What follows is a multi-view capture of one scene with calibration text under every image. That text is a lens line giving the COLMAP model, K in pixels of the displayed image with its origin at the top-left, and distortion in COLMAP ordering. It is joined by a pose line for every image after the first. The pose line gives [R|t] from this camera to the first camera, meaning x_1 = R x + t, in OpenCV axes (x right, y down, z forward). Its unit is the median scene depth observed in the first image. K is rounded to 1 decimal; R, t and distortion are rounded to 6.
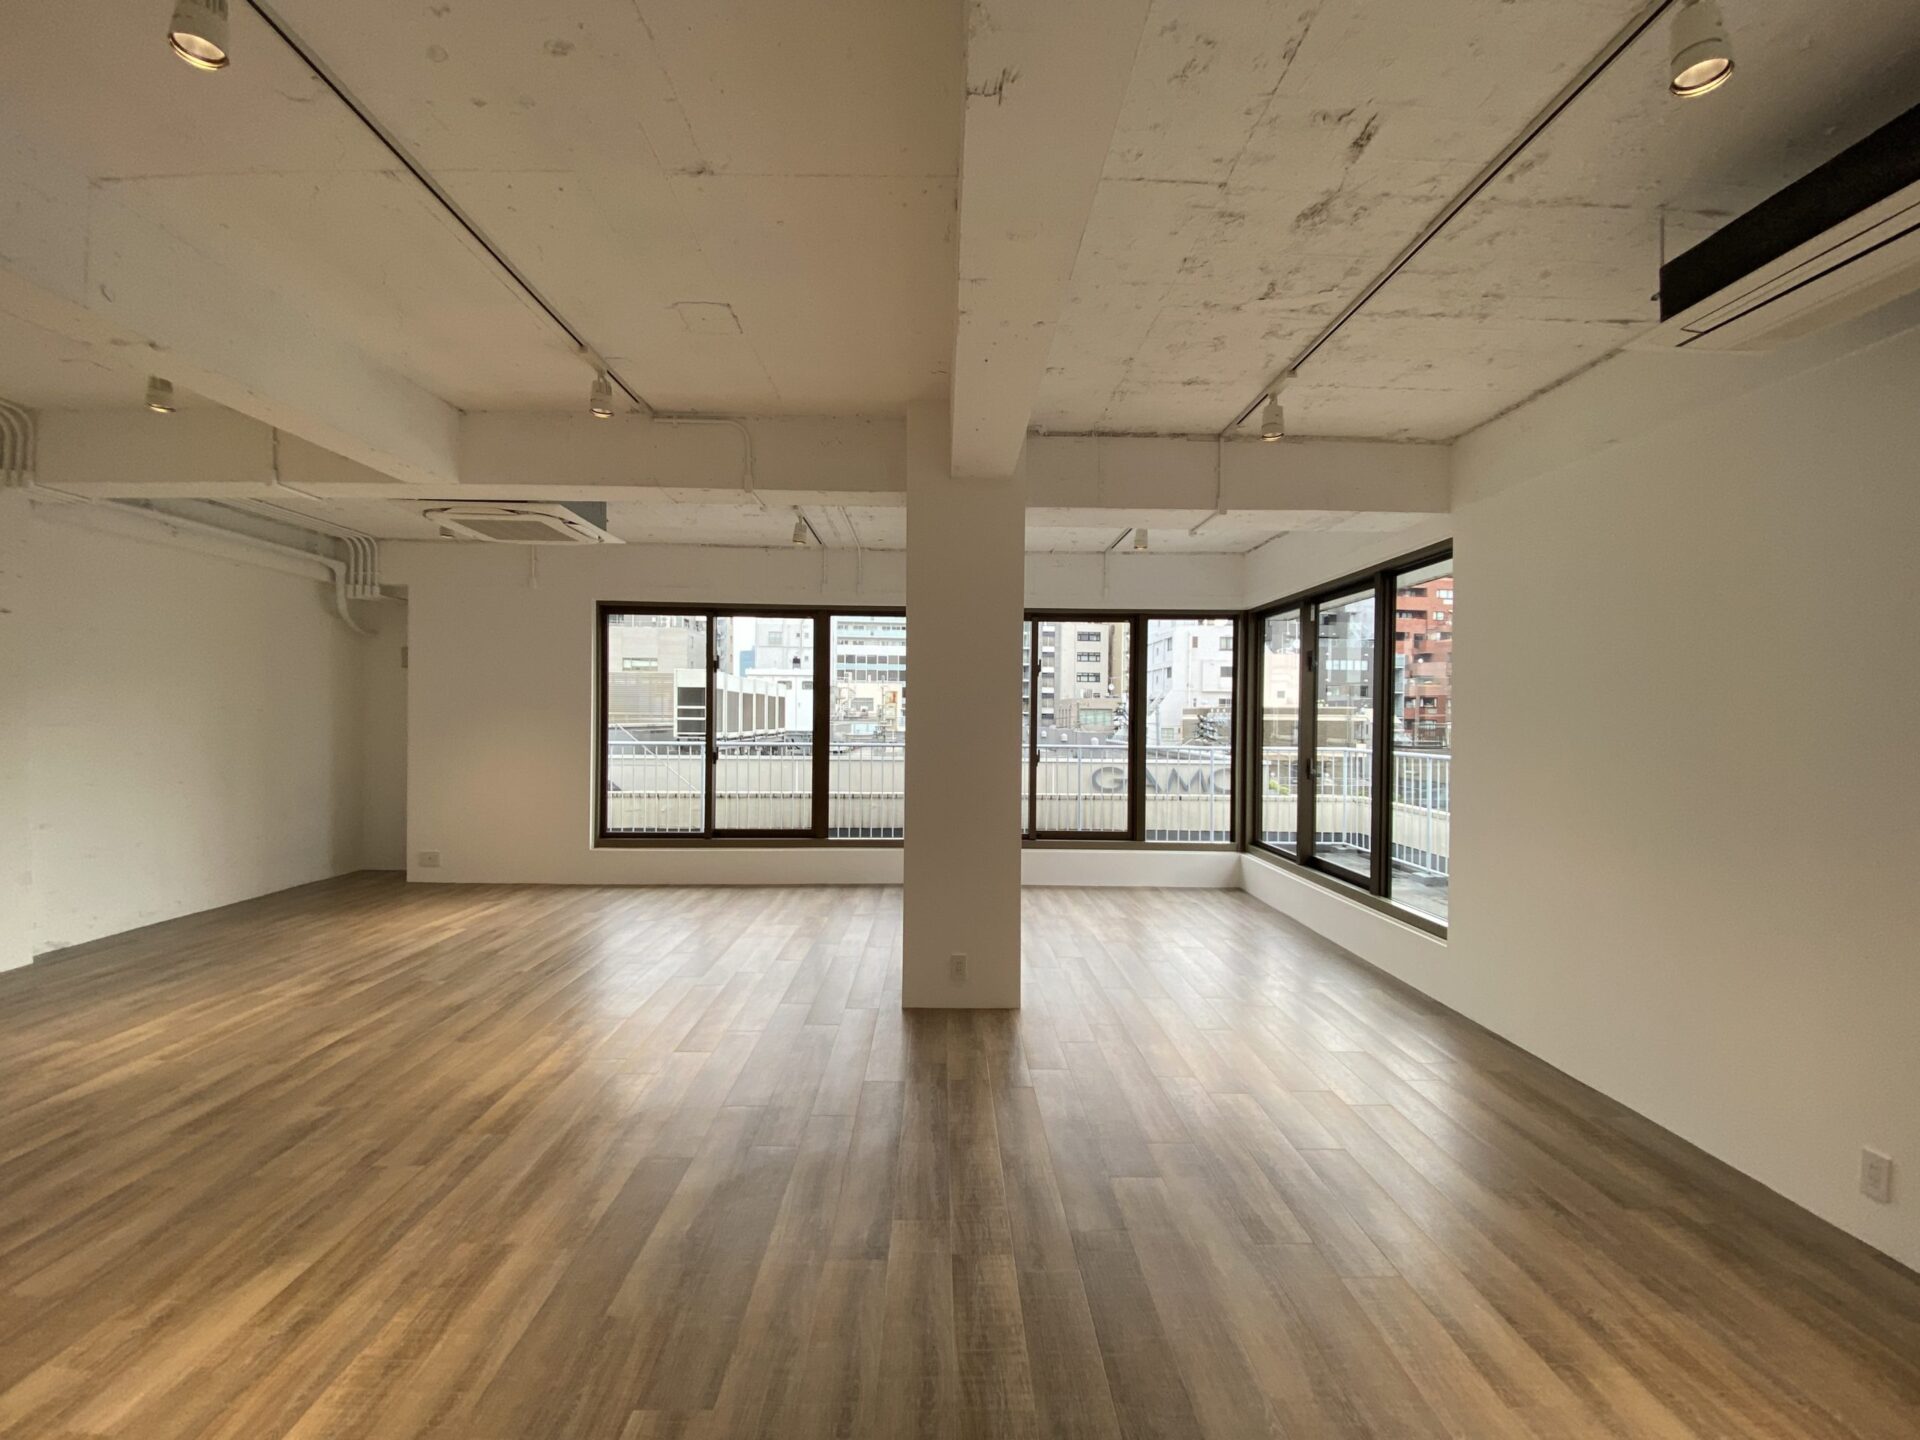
lens RADIAL K [[756.8, 0, 960.0], [0, 756.8, 720.0], [0, 0, 1]] dist [-0.001355, -0.000077]
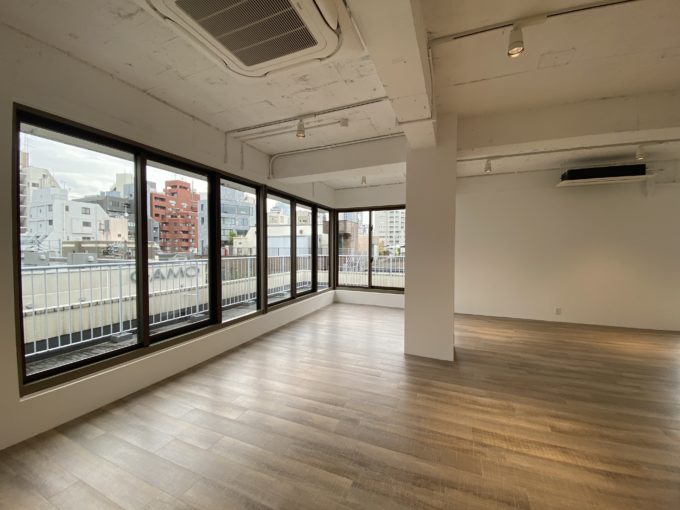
lens RADIAL K [[268.0, 0, 340.0], [0, 268.0, 255.0], [0, 0, 1]] dist [-0.001355, -0.000077]
pose [[0.408105, -0.034540, 0.912281, -0.576714], [0.005311, 0.999357, 0.035461, -0.000053], [-0.912919, -0.009627, 0.408026, 0.545675]]
